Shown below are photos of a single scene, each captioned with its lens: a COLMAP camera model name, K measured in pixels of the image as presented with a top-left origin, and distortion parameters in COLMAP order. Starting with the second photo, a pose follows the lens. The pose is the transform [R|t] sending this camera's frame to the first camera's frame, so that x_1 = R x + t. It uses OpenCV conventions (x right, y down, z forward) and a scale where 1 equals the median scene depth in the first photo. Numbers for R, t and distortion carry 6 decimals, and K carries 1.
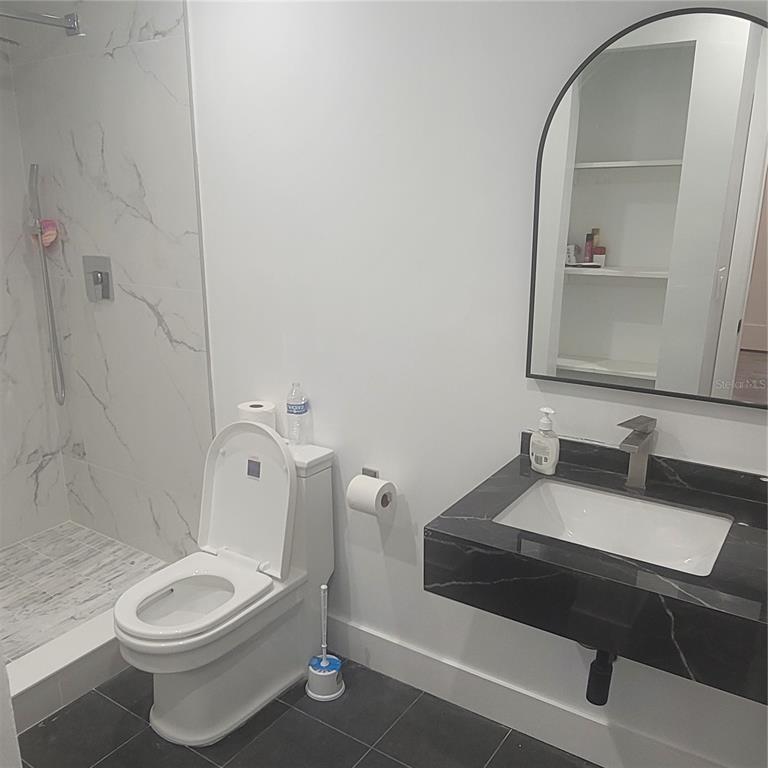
lens RADIAL K [[726.2, 0, 372.5], [0, 726.2, 388.0], [0, 0, 1]] dist [0.001059, 0.004851]
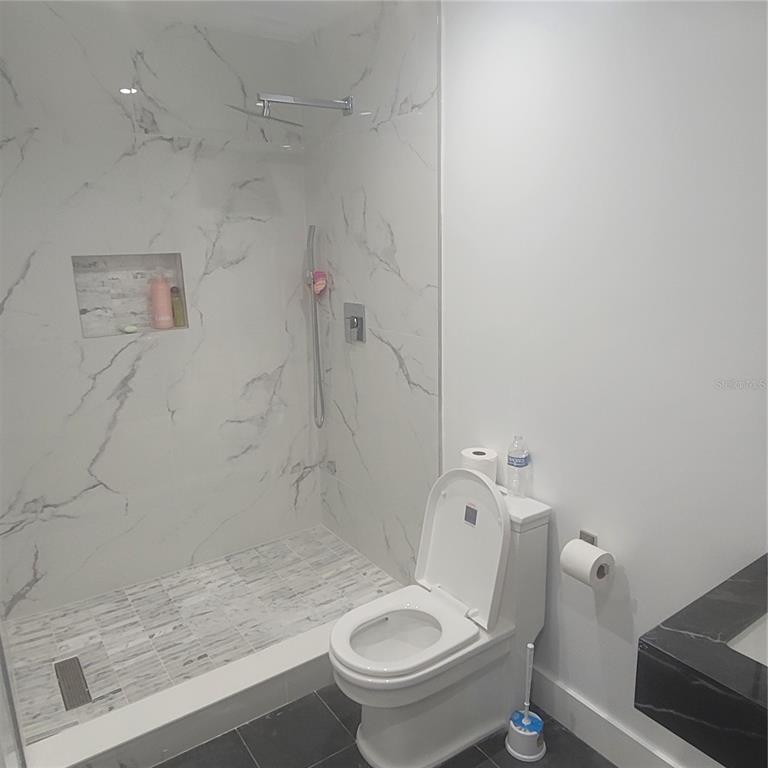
lens RADIAL K [[619.7, 0, 384.0], [0, 619.7, 384.0], [0, 0, 1]] dist [-0.011161, 0.006916]
pose [[0.935221, 0.067357, -0.347598, 0.013416], [-0.077519, 0.996872, -0.015394, -0.047440], [0.345474, 0.041342, 0.937517, 0.114182]]
